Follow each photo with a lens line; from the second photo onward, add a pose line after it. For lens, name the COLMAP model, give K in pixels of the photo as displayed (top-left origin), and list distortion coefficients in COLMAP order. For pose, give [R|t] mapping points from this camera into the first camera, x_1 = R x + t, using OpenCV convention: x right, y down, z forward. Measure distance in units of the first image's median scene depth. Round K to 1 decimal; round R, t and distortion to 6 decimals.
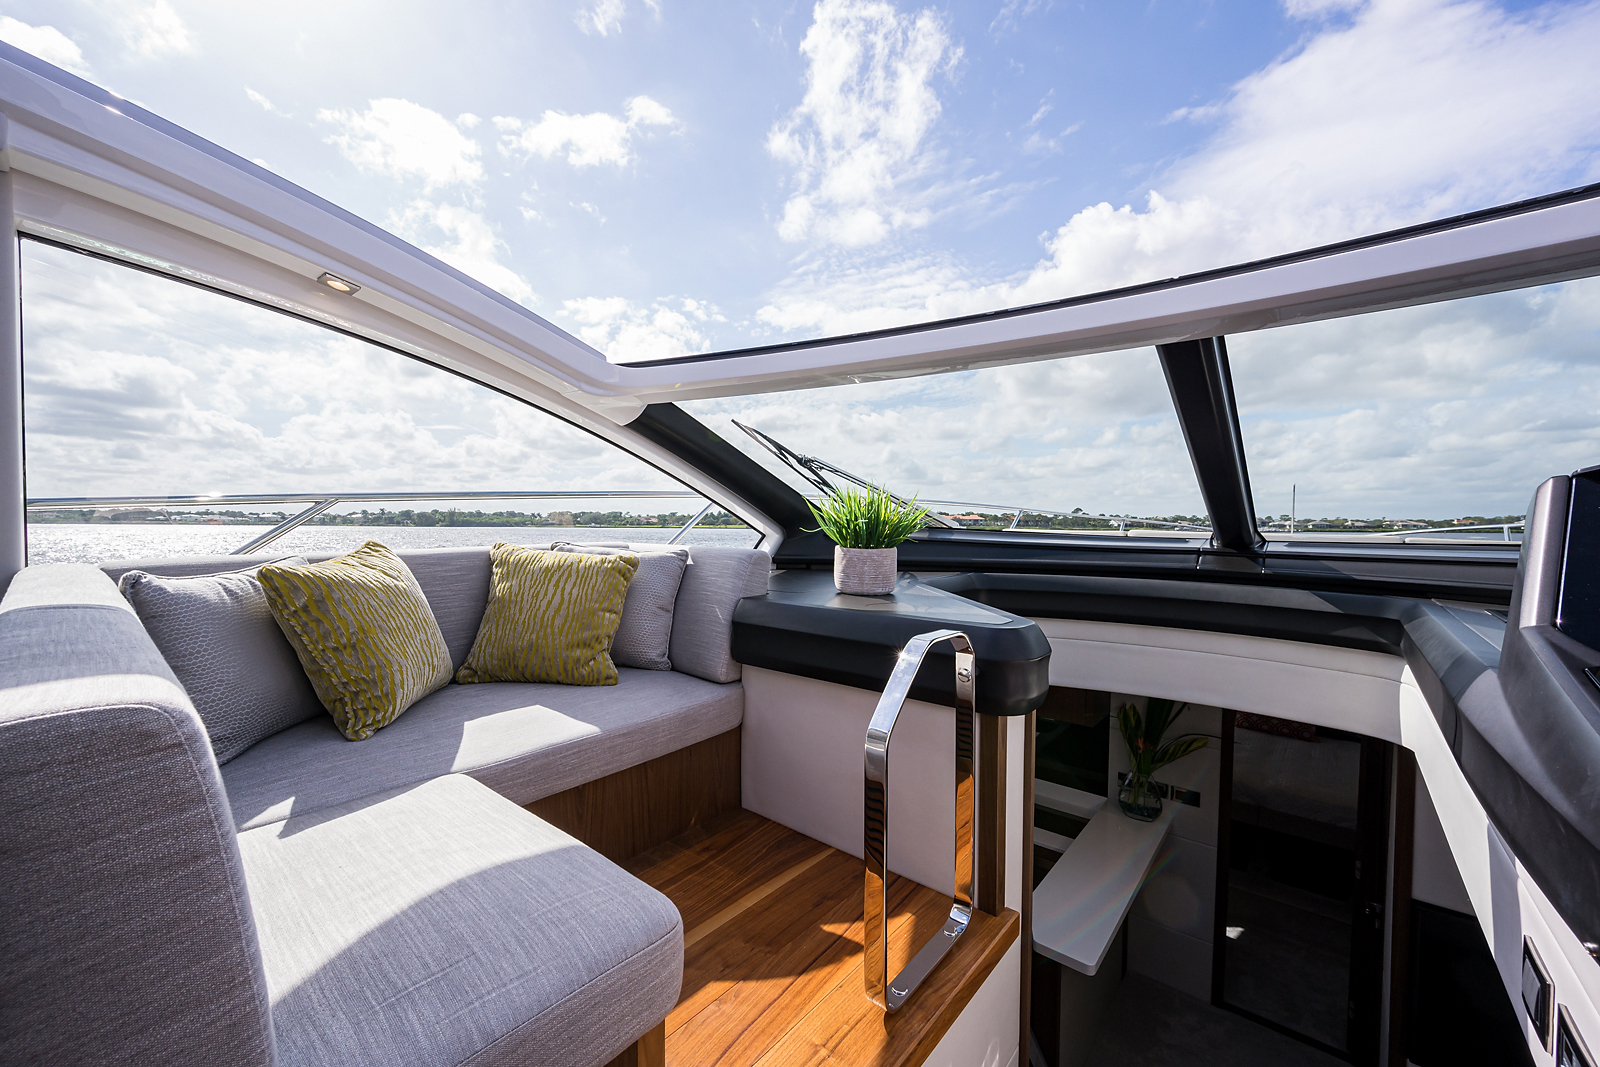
lens RADIAL K [[631.5, 0, 801.3], [0, 631.5, 537.5], [0, 0, 1]] dist [0.002292, 0.000741]
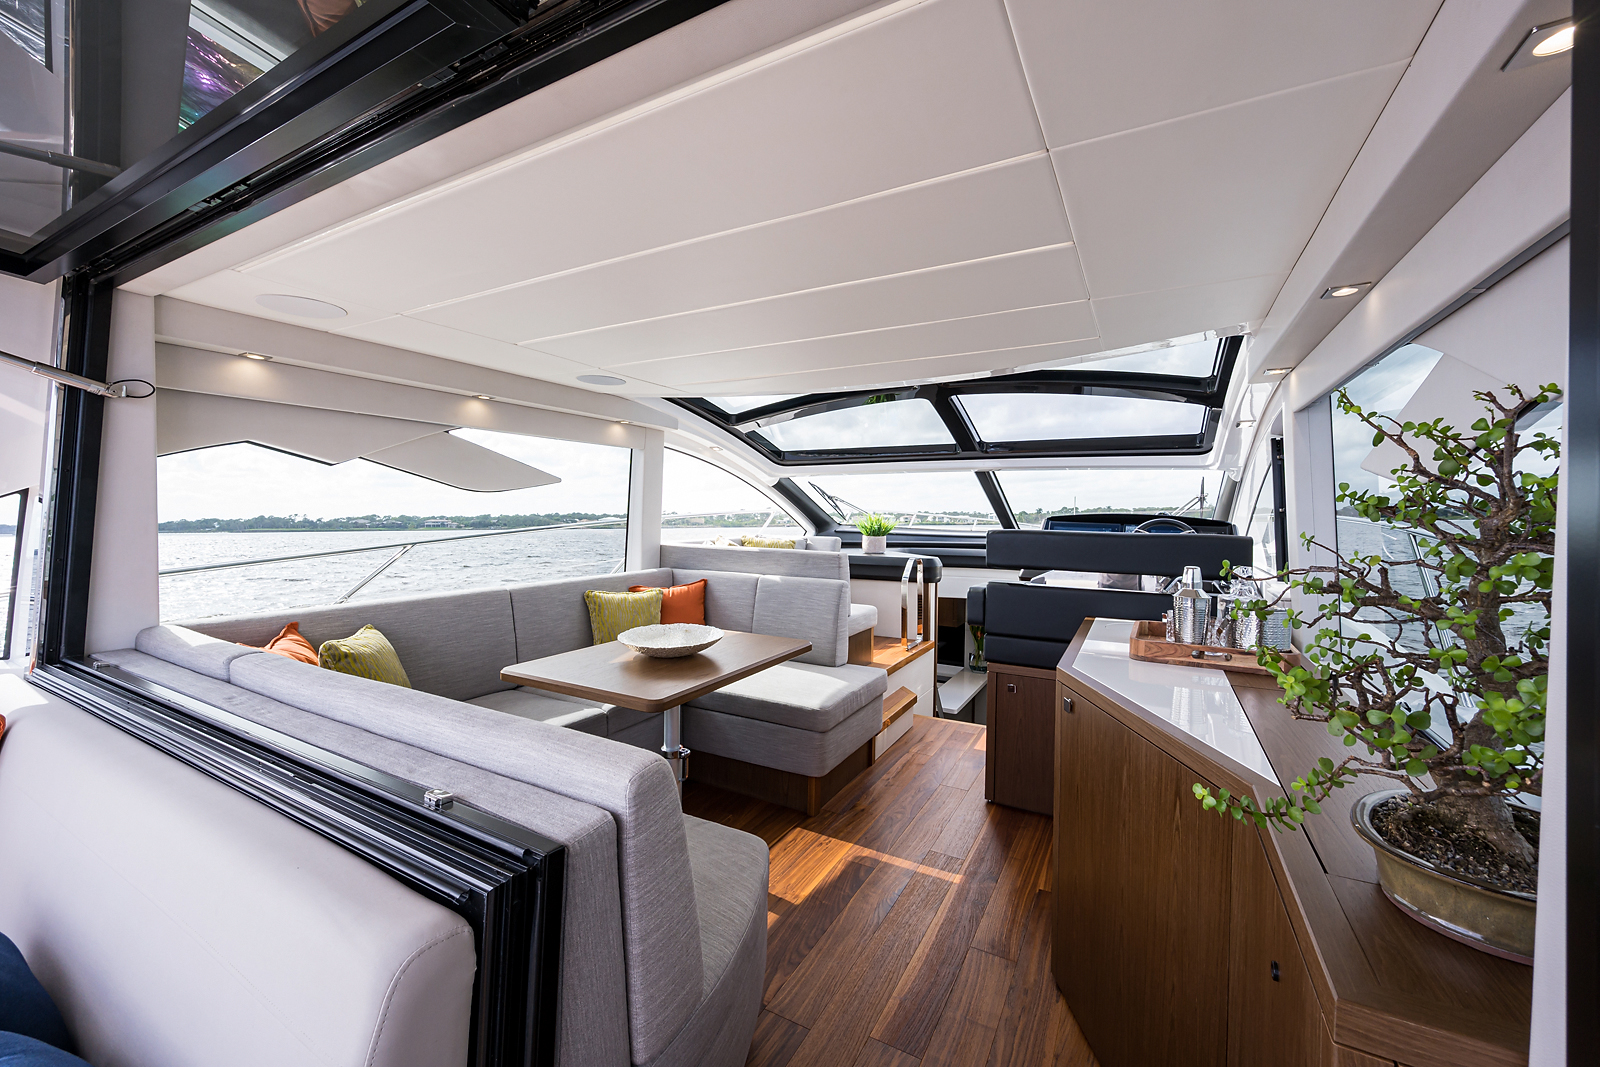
lens RADIAL K [[630.5, 0, 799.0], [0, 630.5, 531.5], [0, 0, 1]] dist [-0.000475, 0.000003]
pose [[0.981189, -0.003645, 0.193014, -0.857626], [0.002423, 0.999975, 0.006568, -0.027119], [-0.193033, -0.005976, 0.981174, -1.832725]]
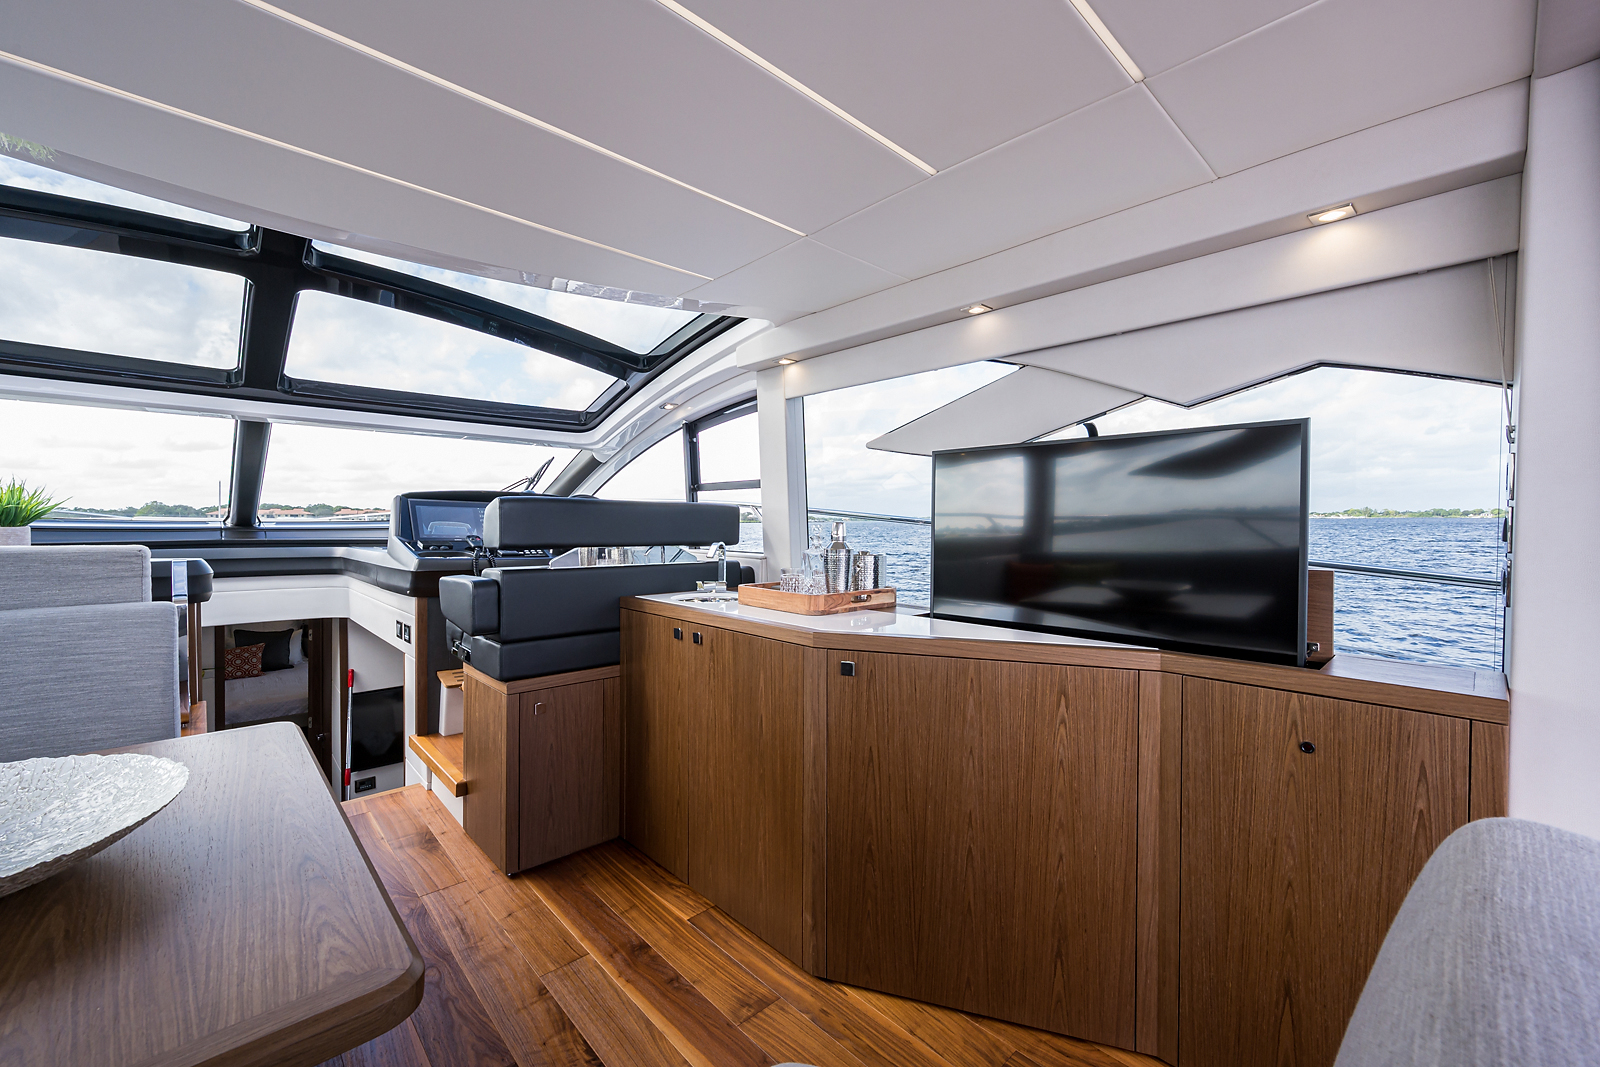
lens RADIAL K [[650.9, 0, 800.0], [0, 650.9, 533.5], [0, 0, 1]] dist [-0.000382, 0.000117]
pose [[0.113219, -0.025281, 0.993248, -1.219868], [0.020476, 0.999523, 0.023107, 0.036669], [-0.993359, 0.017722, 0.113683, -0.931155]]
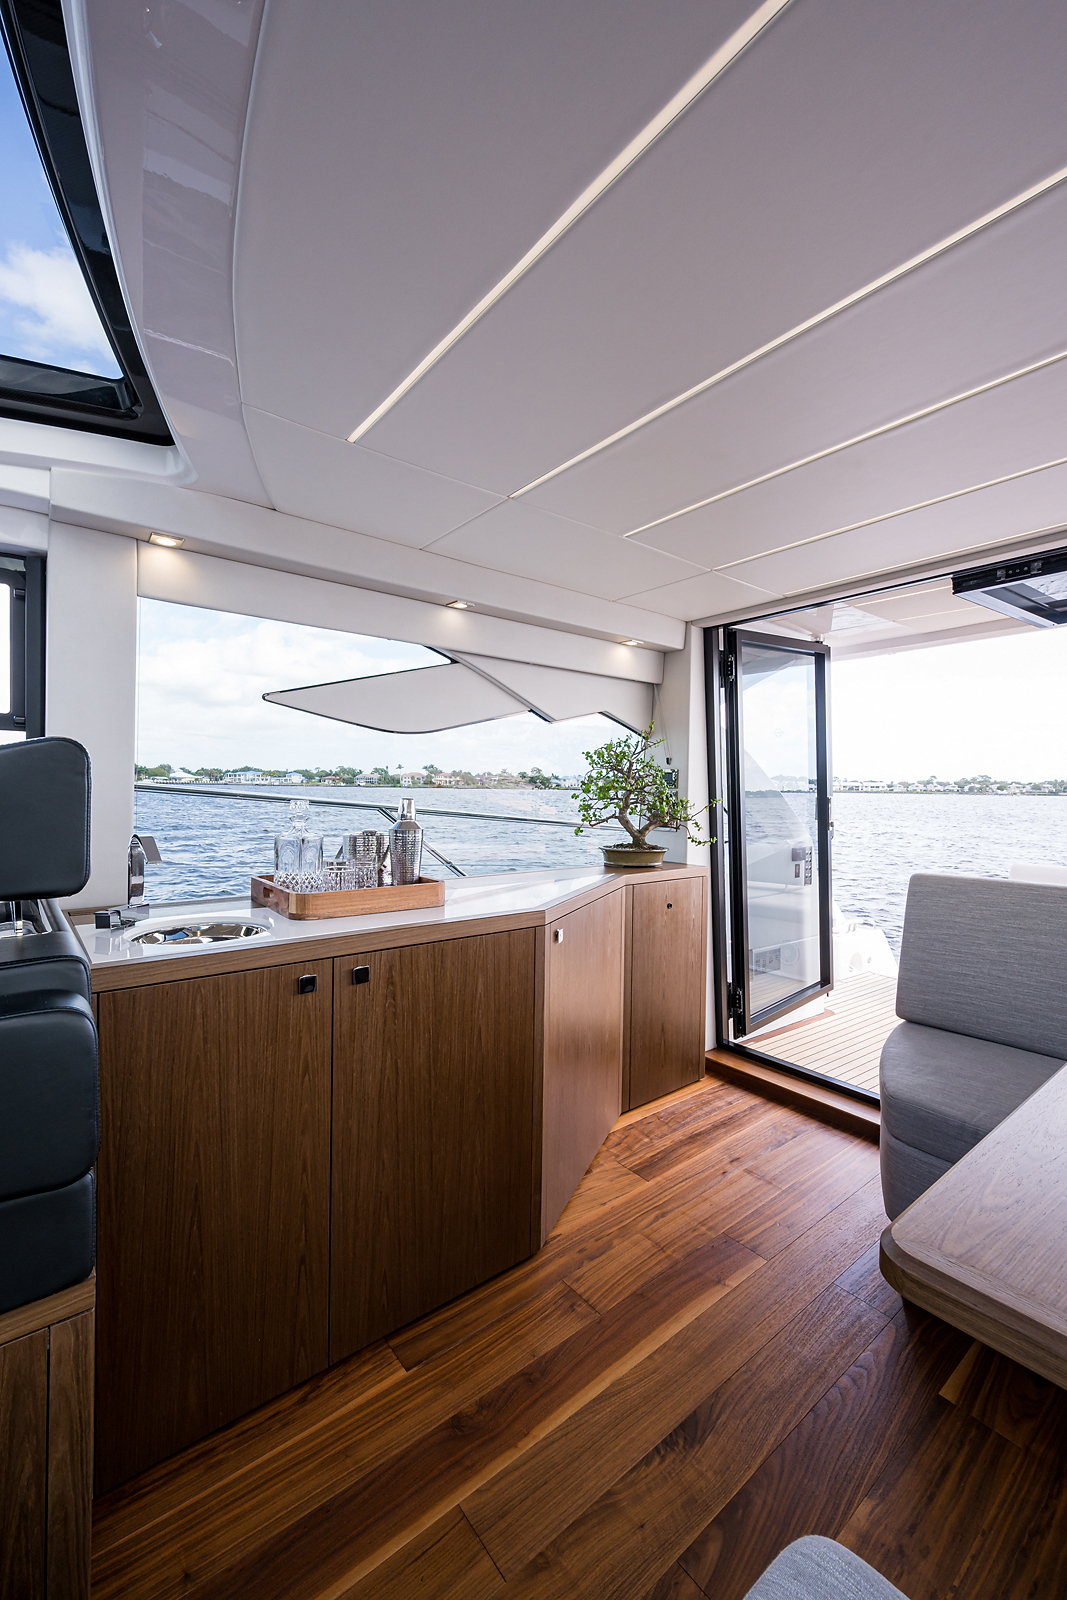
lens RADIAL K [[653.1, 0, 527.3], [0, 653.1, 802.3], [0, 0, 1]] dist [-0.001313, 0.000234]
pose [[-0.980228, -0.023484, 0.196473, -0.370912], [-0.015482, 0.998991, 0.042165, 0.002094], [-0.197265, 0.038290, -0.979602, 0.187828]]
